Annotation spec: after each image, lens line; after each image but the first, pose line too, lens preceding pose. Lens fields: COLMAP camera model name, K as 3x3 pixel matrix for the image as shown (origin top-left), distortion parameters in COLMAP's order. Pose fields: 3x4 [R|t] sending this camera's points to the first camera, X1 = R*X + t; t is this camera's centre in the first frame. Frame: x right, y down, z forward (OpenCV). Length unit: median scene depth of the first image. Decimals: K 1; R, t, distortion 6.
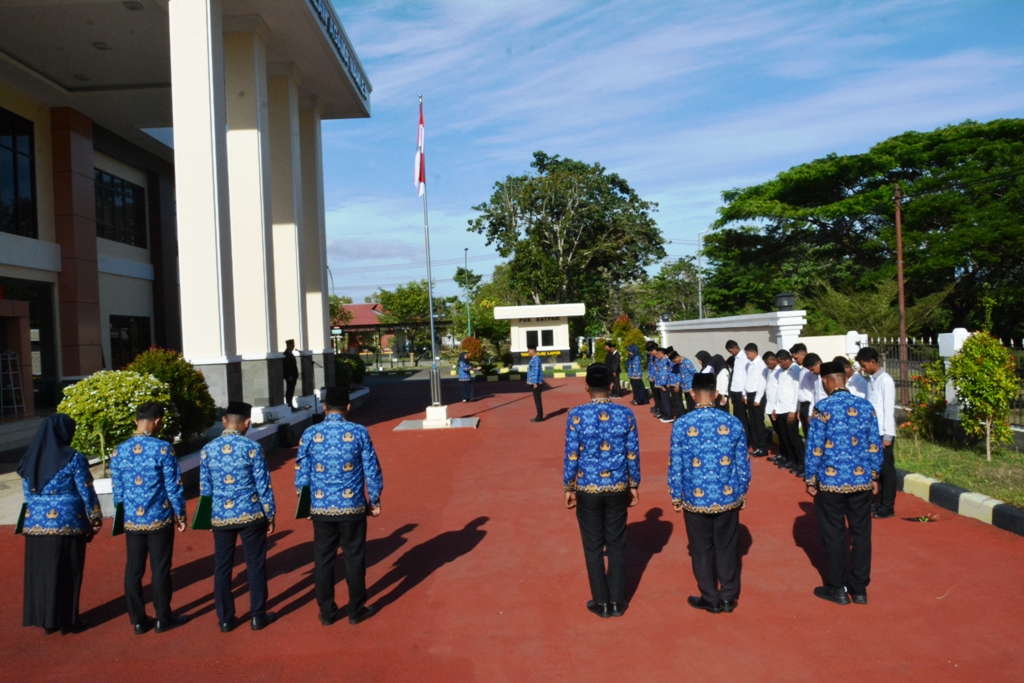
lens RADIAL K [[781.8, 0, 512.0], [0, 781.8, 341.5], [0, 0, 1]] dist [-0.014249, 0.000199]
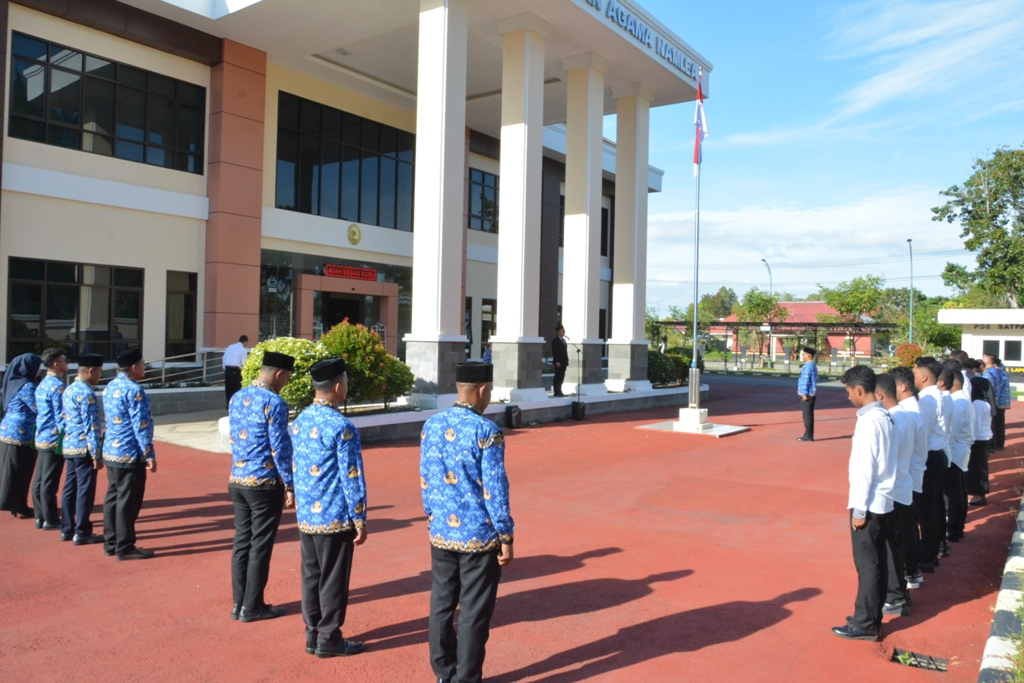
lens RADIAL K [[781.8, 0, 512.0], [0, 781.8, 341.5], [0, 0, 1]] dist [-0.014249, 0.000199]
pose [[0.806146, 0.066173, -0.588005, 0.099365], [-0.063055, 0.997676, 0.025829, -0.001862], [0.588348, 0.016255, 0.808444, 0.052619]]
